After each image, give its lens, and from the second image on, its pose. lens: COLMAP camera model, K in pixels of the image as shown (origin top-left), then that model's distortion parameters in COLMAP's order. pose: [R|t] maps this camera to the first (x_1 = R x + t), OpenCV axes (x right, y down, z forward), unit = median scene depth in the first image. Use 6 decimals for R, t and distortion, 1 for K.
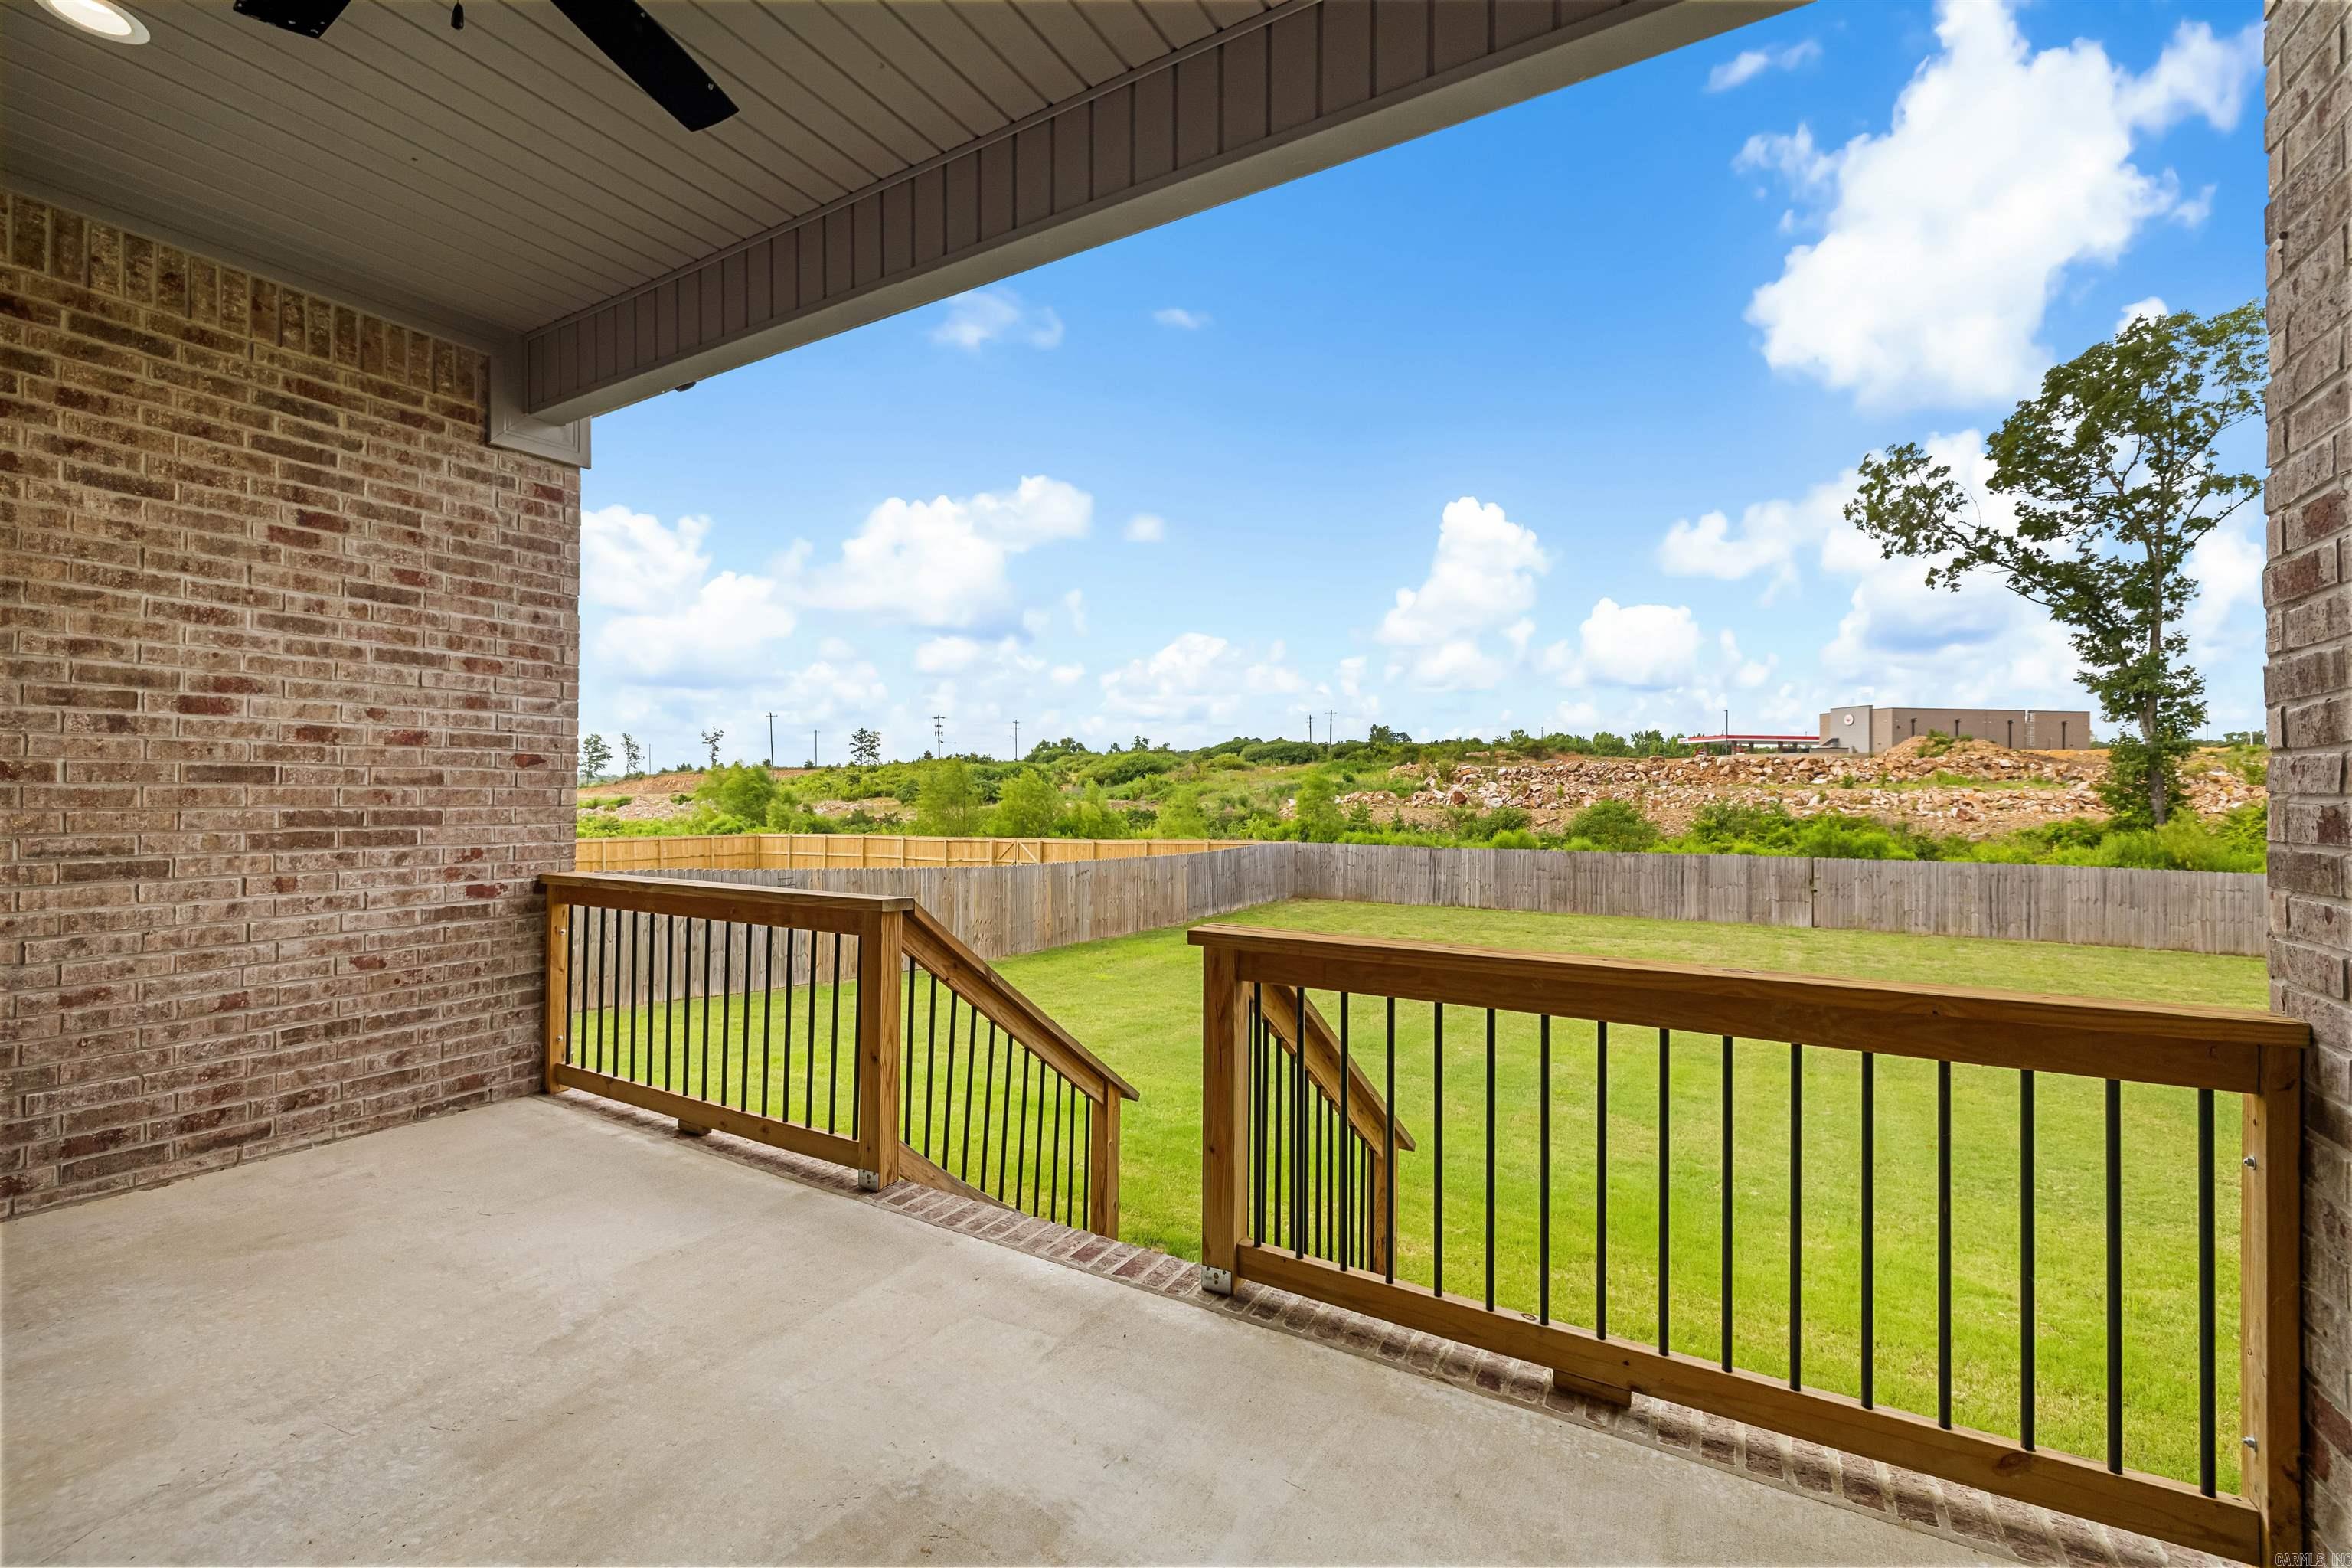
lens RADIAL K [[983.4, 0, 1176.0], [0, 983.4, 784.0], [0, 0, 1]] dist [-0.002887, 0.000480]
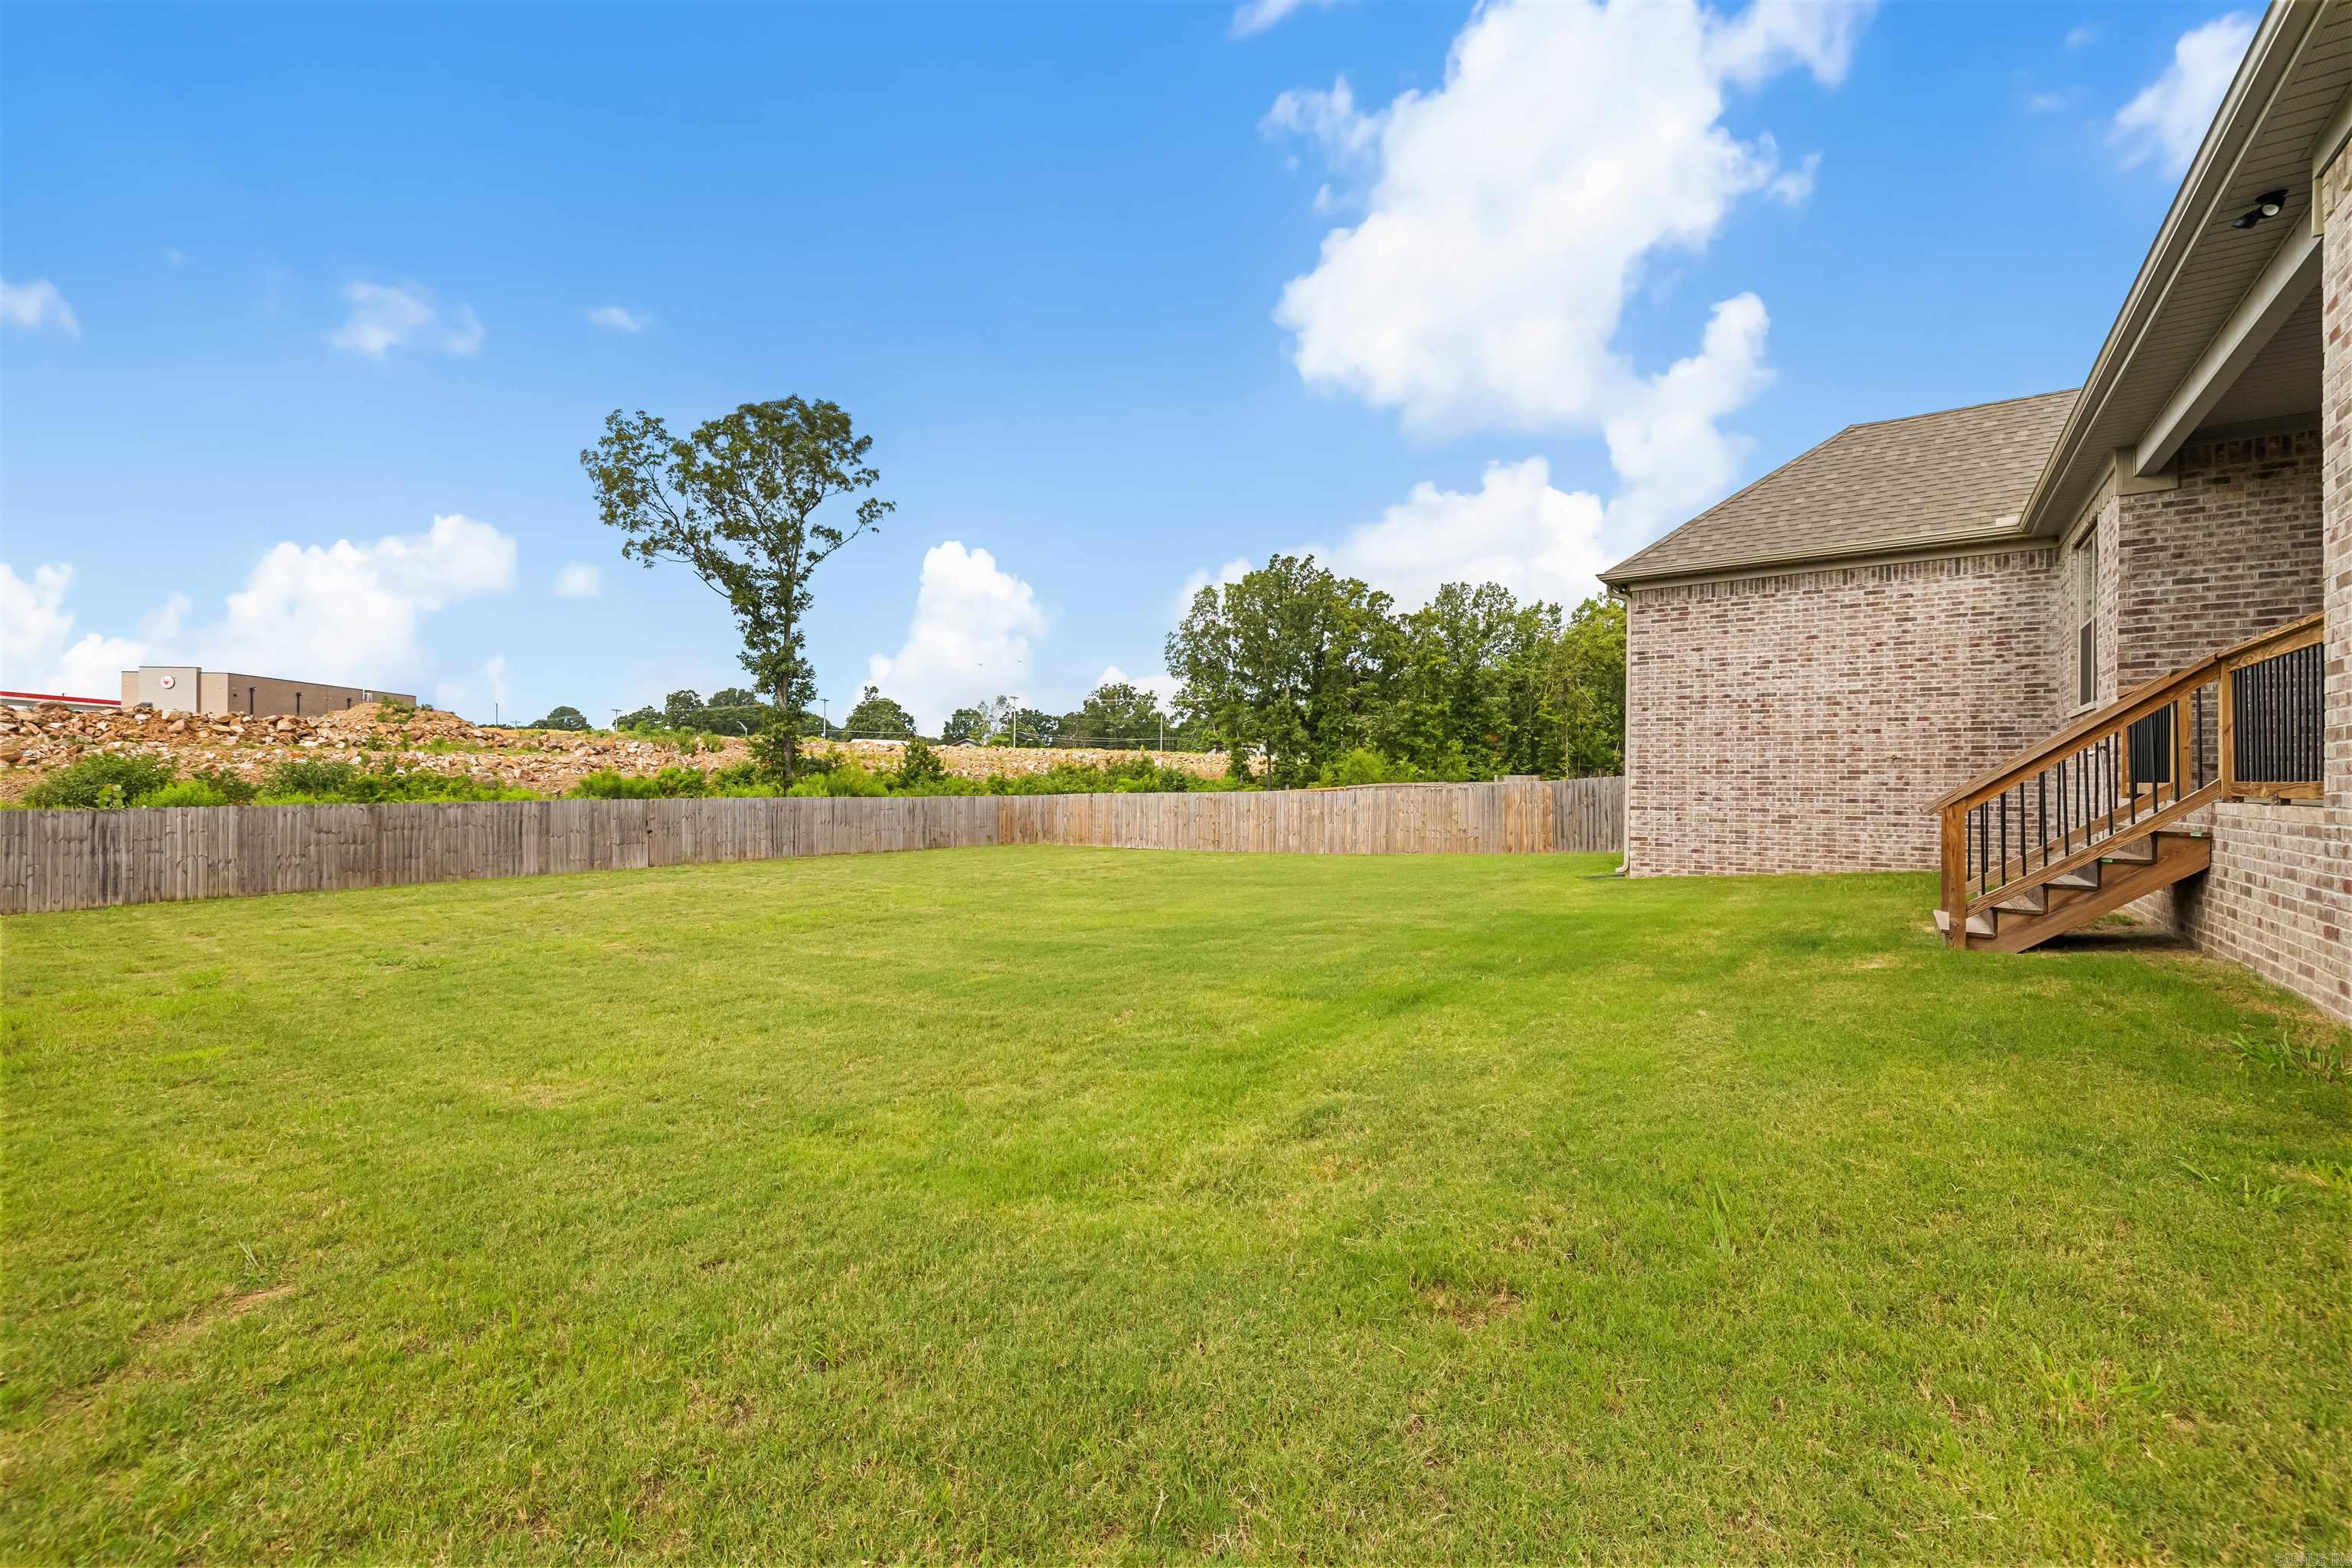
lens RADIAL K [[983.4, 0, 1176.0], [0, 983.4, 784.0], [0, 0, 1]] dist [-0.002887, 0.000480]
pose [[0.112470, -0.007215, 0.993629, -0.290737], [-0.009425, 0.999921, 0.008328, 0.042296], [-0.993610, -0.010301, 0.112393, 0.314942]]
